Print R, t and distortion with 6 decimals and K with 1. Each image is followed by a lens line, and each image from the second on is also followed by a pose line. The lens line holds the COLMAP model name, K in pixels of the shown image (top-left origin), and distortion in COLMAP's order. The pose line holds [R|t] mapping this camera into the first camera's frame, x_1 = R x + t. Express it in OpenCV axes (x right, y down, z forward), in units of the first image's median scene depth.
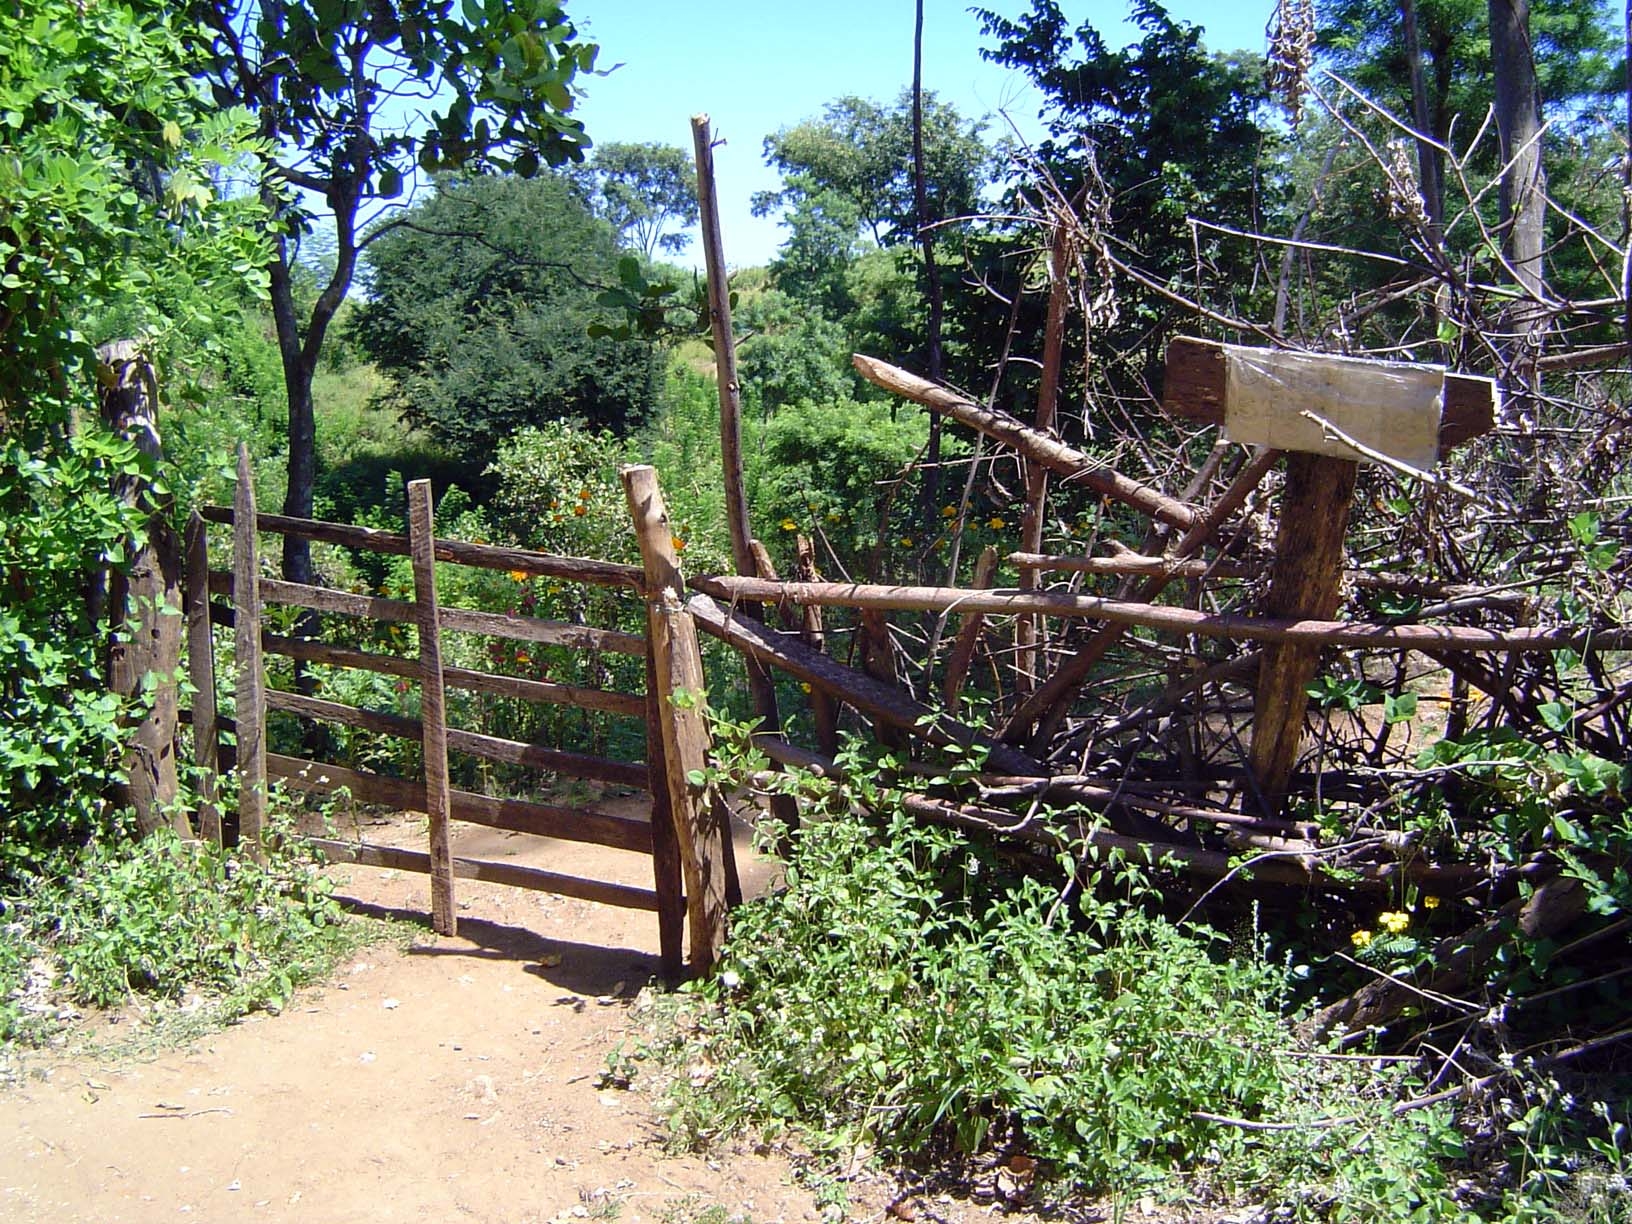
lens RADIAL K [[1922.2, 0, 812.1], [0, 1922.2, 603.8], [0, 0, 1]] dist [-0.117078, 0.000000]
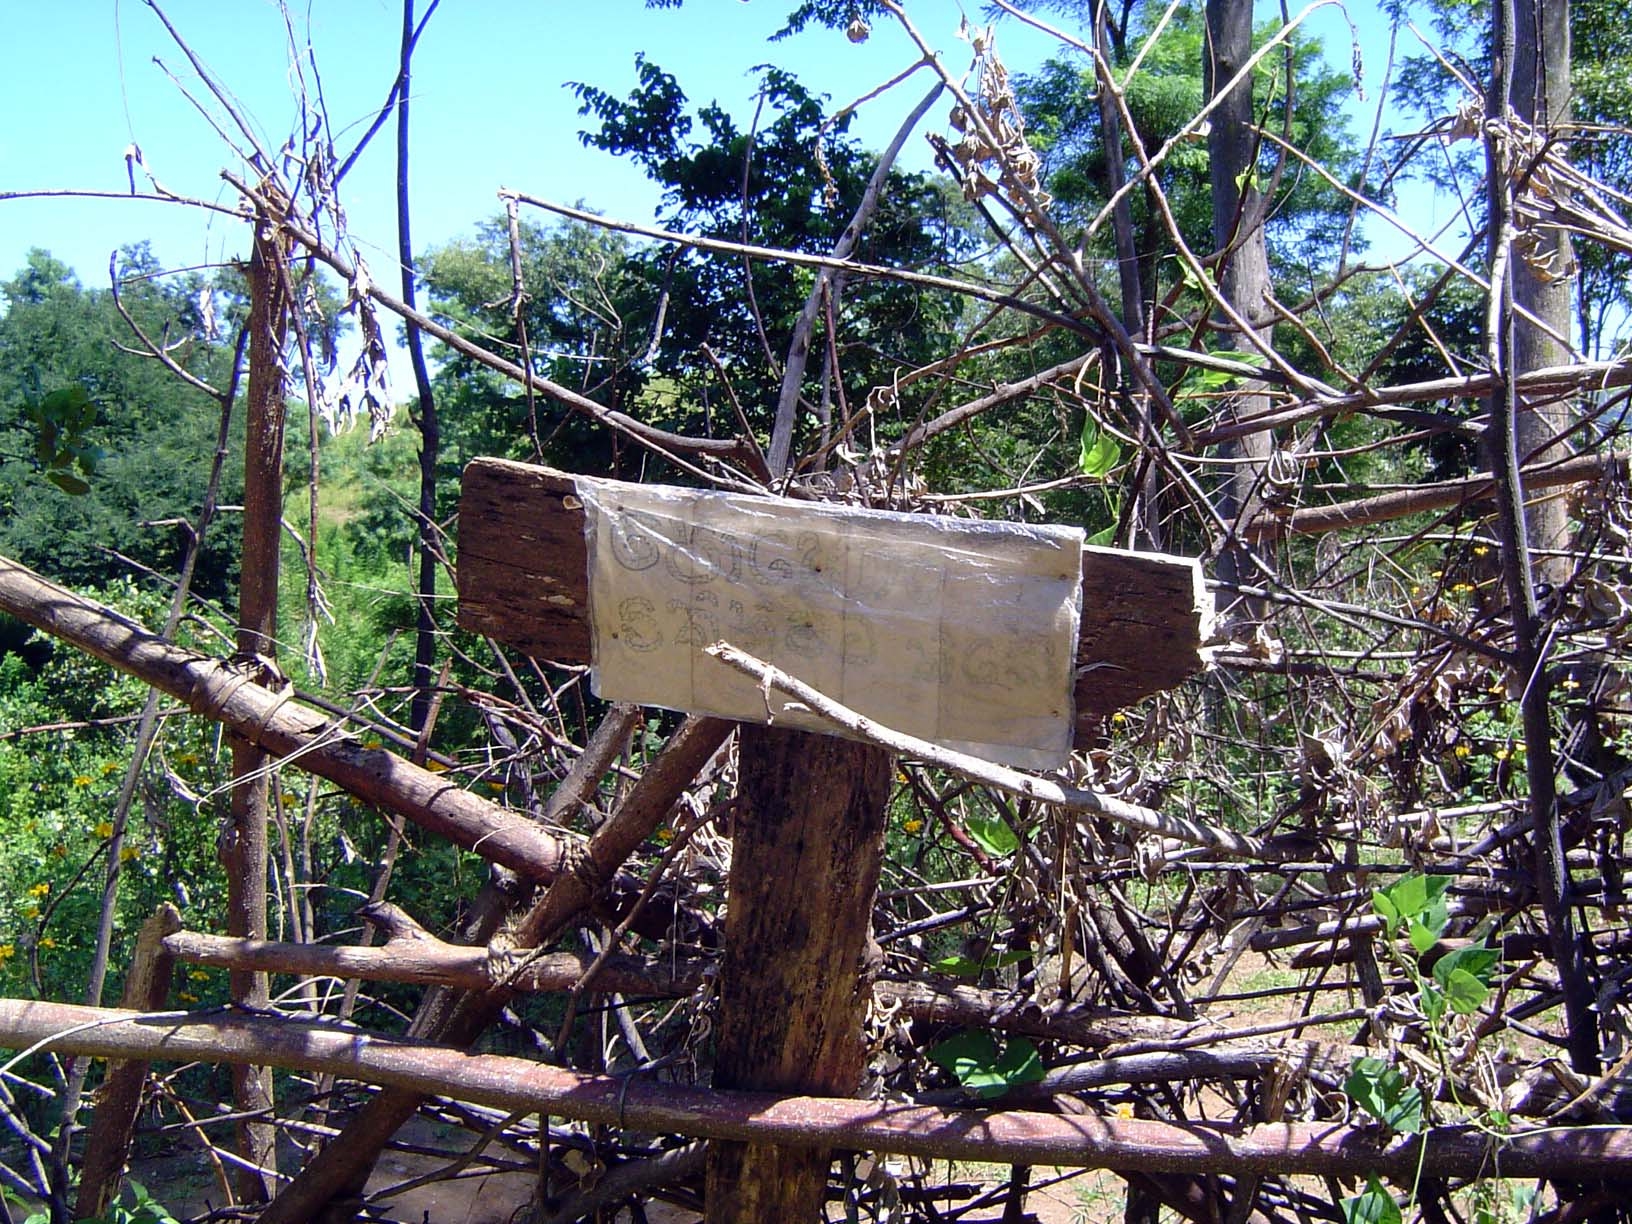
lens RADIAL K [[2079.0, 0, 819.6], [0, 2079.0, 620.5], [0, 0, 1]] dist [-0.051514, 0.000000]
pose [[0.987849, 0.003545, 0.155375, 0.188467], [0.007987, 0.997261, -0.073534, -0.066089], [-0.155210, 0.073881, 0.985115, 0.511331]]
